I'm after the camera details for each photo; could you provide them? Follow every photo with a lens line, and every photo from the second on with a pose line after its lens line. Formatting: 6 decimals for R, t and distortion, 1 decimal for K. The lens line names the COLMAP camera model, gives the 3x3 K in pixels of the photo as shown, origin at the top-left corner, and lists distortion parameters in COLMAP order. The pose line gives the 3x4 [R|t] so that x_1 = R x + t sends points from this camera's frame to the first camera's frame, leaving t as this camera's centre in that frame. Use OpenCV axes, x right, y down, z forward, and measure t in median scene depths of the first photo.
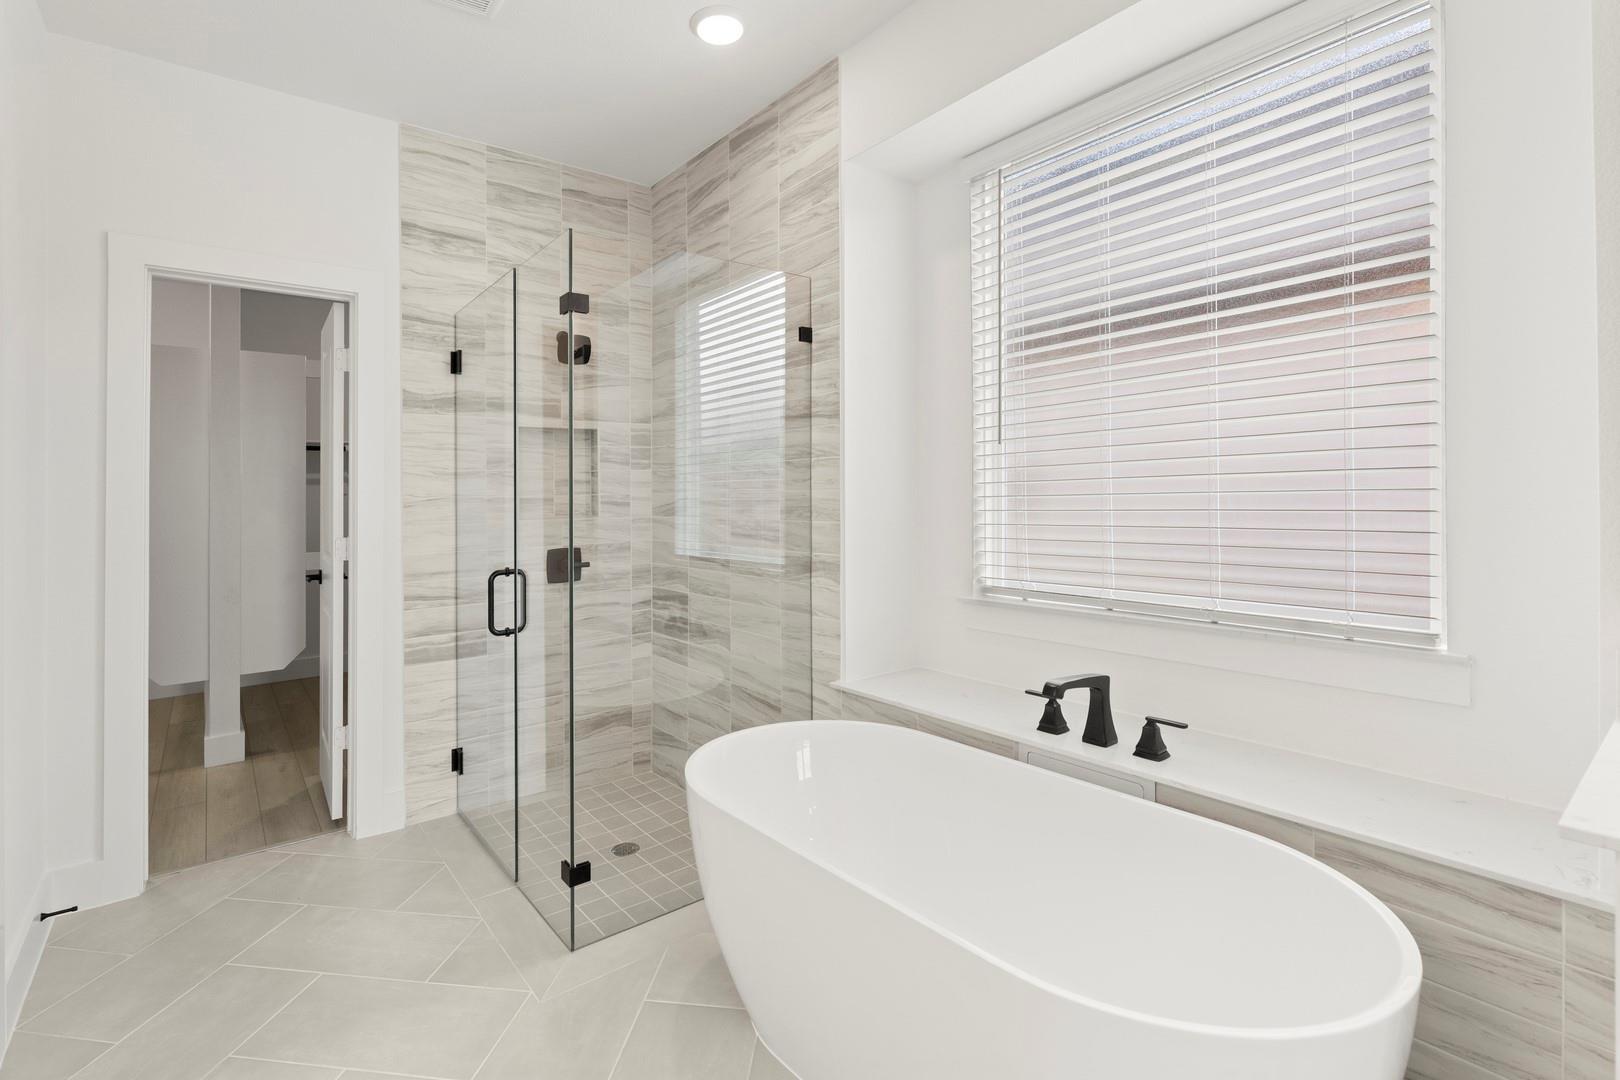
lens RADIAL K [[779.6, 0, 806.5], [0, 779.6, 500.2], [0, 0, 1]] dist [-0.000865, -0.000204]
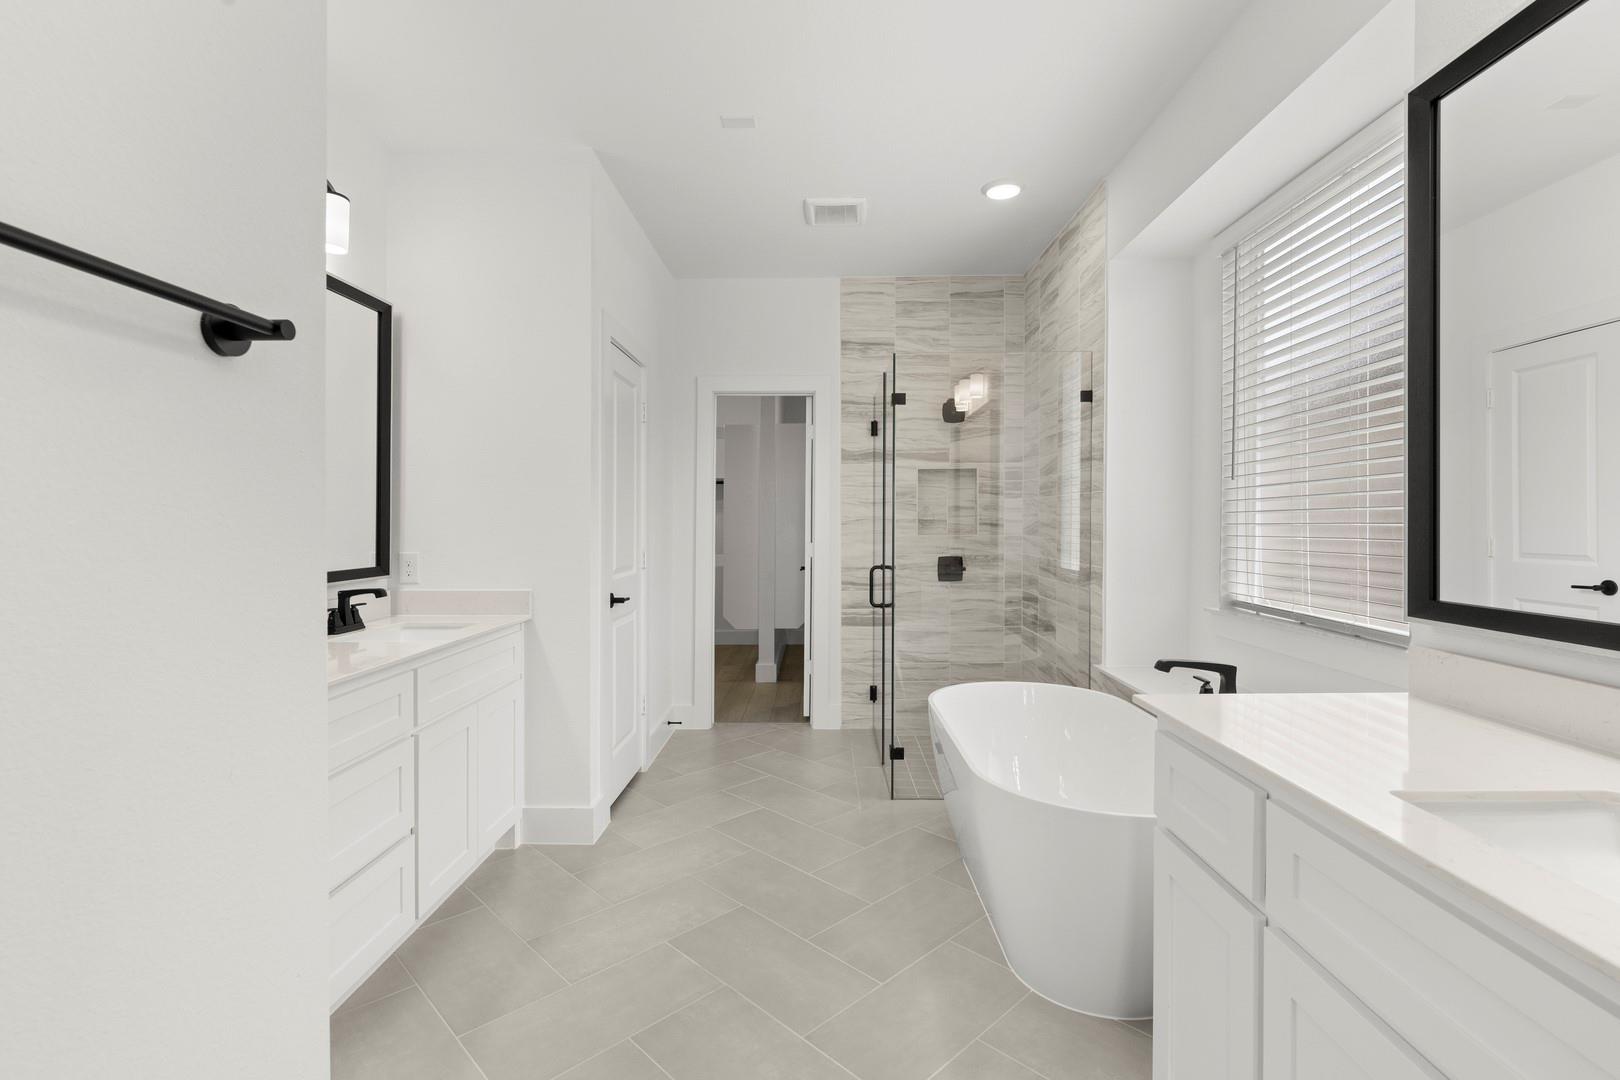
lens RADIAL K [[716.4, 0, 810.0], [0, 716.4, 540.0], [0, 0, 1]] dist [-0.000132, 0.000001]
pose [[0.805118, 0.029961, -0.592358, 0.279489], [-0.013479, 0.999390, 0.032227, -0.005148], [0.592962, -0.017962, 0.805030, -0.190378]]
